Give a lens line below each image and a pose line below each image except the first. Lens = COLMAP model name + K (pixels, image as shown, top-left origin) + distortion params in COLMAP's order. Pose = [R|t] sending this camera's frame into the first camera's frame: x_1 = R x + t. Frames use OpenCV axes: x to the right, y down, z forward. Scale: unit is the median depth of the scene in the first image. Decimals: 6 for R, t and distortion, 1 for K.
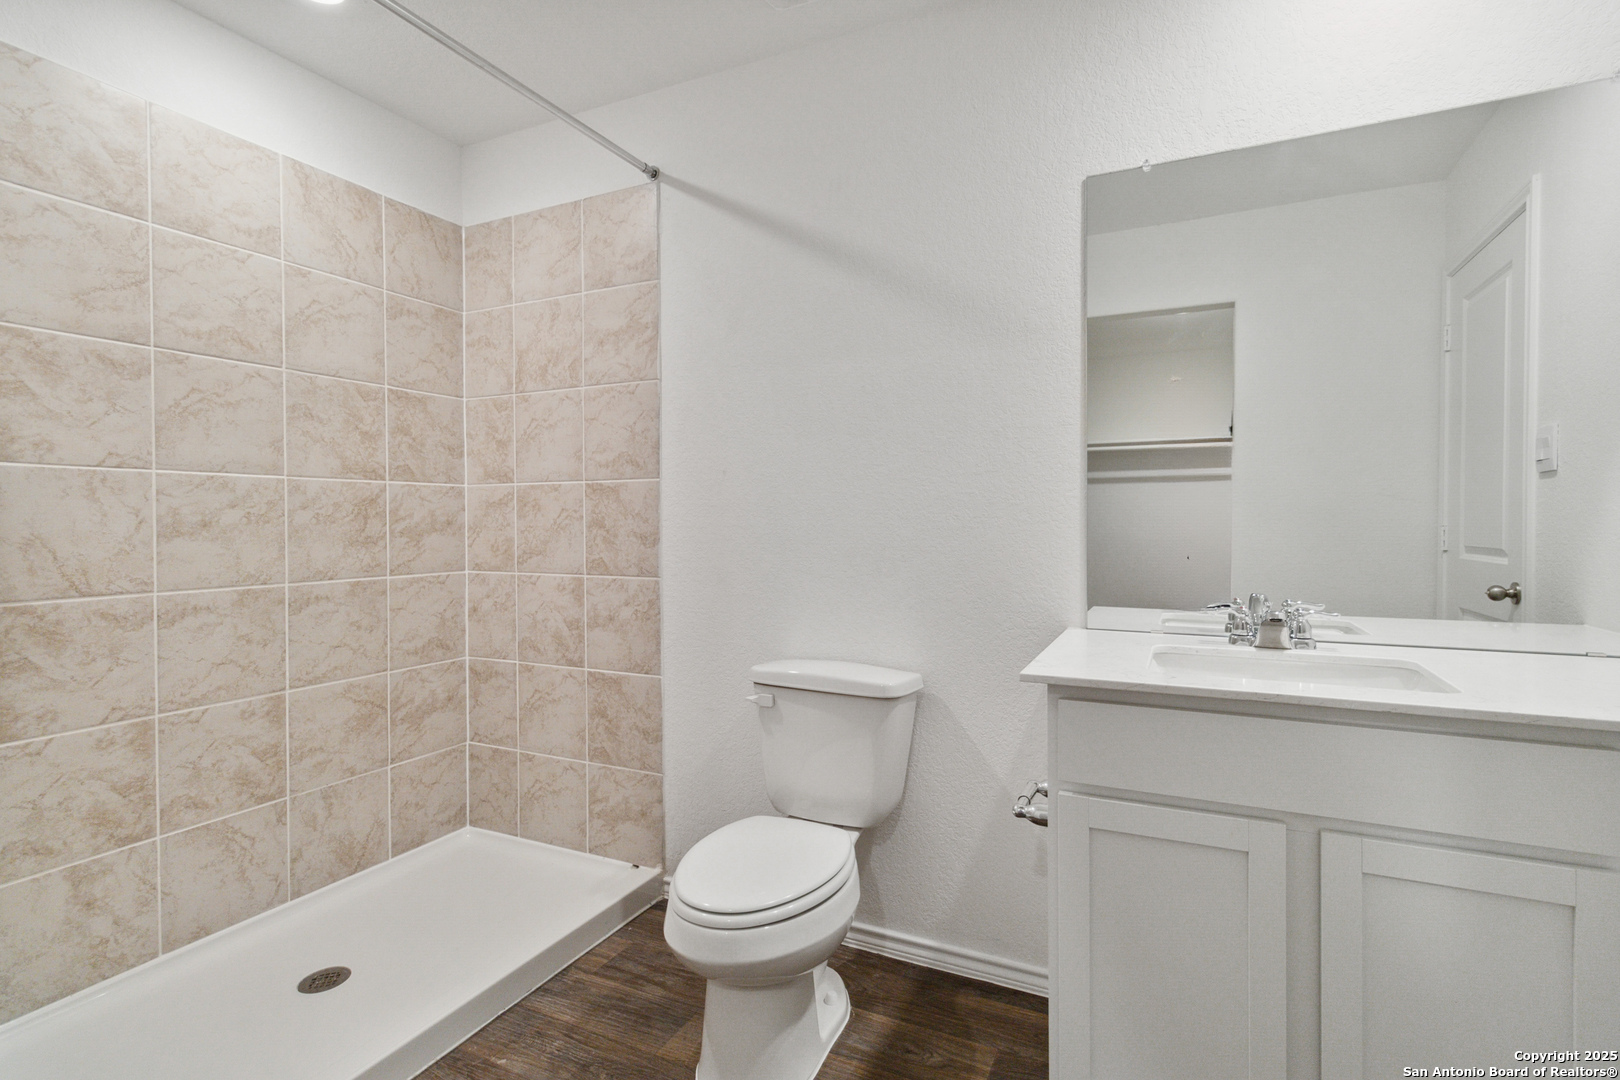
lens RADIAL K [[754.8, 0, 846.3], [0, 754.8, 531.4], [0, 0, 1]] dist [0.000874, 0.001528]
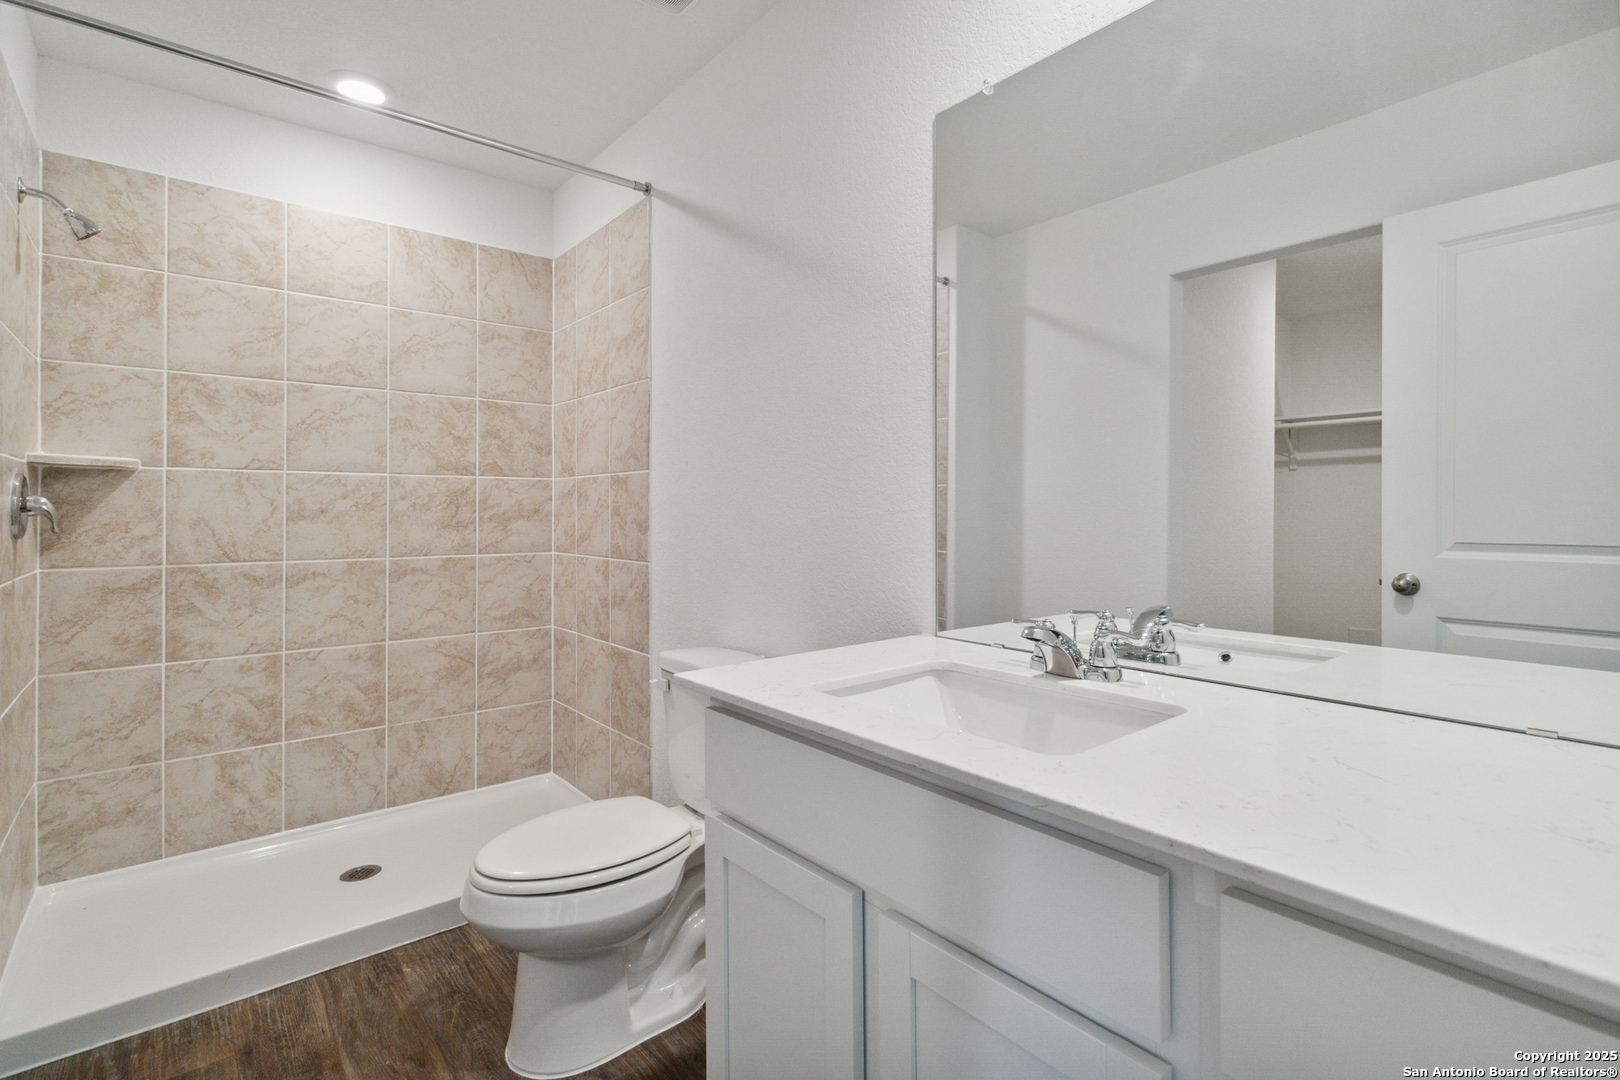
lens RADIAL K [[754.8, 0, 843.9], [0, 754.8, 507.0], [0, 0, 1]] dist [0.000874, 0.001528]
pose [[0.913923, 0.001721, -0.405883, 0.455067], [-0.009437, 0.999811, -0.017009, -0.002048], [0.405777, 0.019375, 0.913767, 0.136153]]
